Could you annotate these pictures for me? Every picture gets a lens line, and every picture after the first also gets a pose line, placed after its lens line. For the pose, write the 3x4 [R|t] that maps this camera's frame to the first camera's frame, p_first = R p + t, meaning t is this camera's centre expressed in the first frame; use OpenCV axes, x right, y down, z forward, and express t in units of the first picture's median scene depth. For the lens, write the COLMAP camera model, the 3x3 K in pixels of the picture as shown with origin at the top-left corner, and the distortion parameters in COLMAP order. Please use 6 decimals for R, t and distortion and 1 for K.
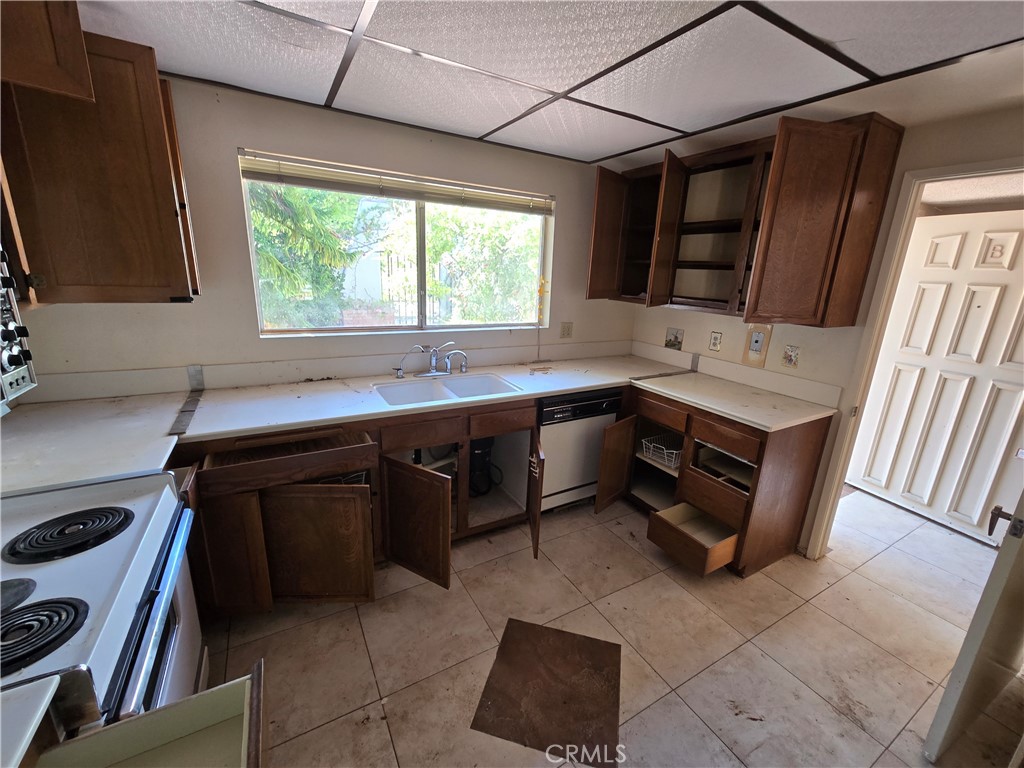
lens RADIAL K [[423.2, 0, 517.3], [0, 423.2, 382.4], [0, 0, 1]] dist [-0.002263, 0.002256]
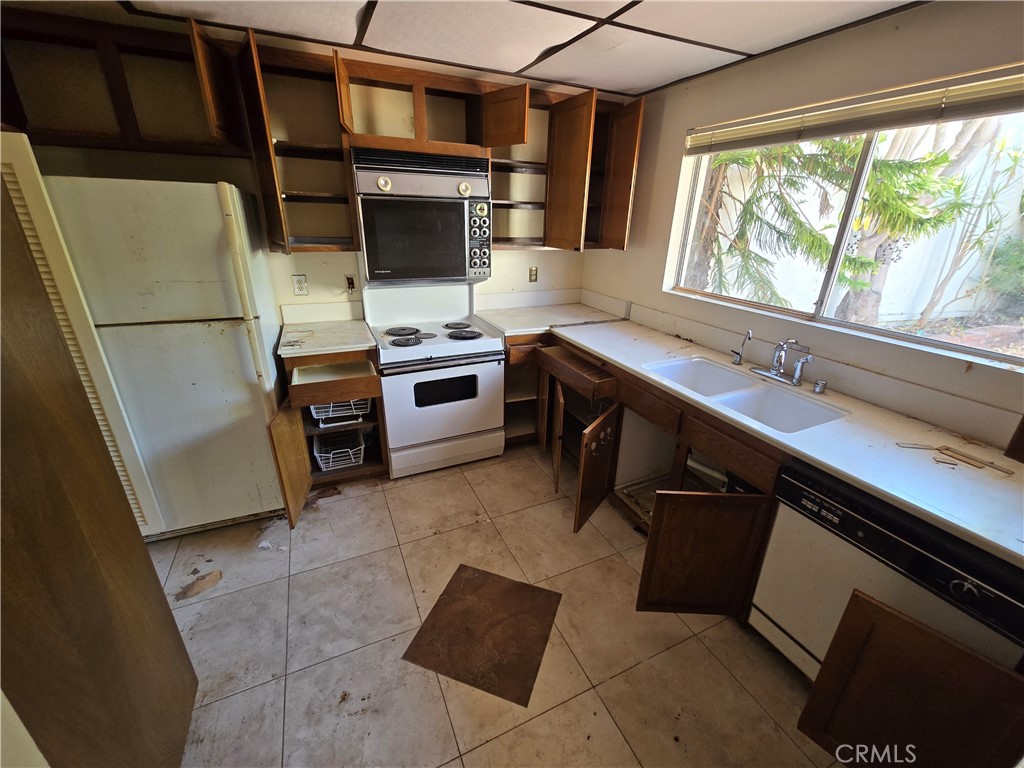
lens RADIAL K [[423.2, 0, 517.2], [0, 423.2, 383.3], [0, 0, 1]] dist [-0.002263, 0.002256]
pose [[-0.084380, 0.323017, -0.942624, 0.714110], [-0.288784, 0.897470, 0.333394, -0.163187], [0.953669, 0.300347, 0.017554, 0.706558]]
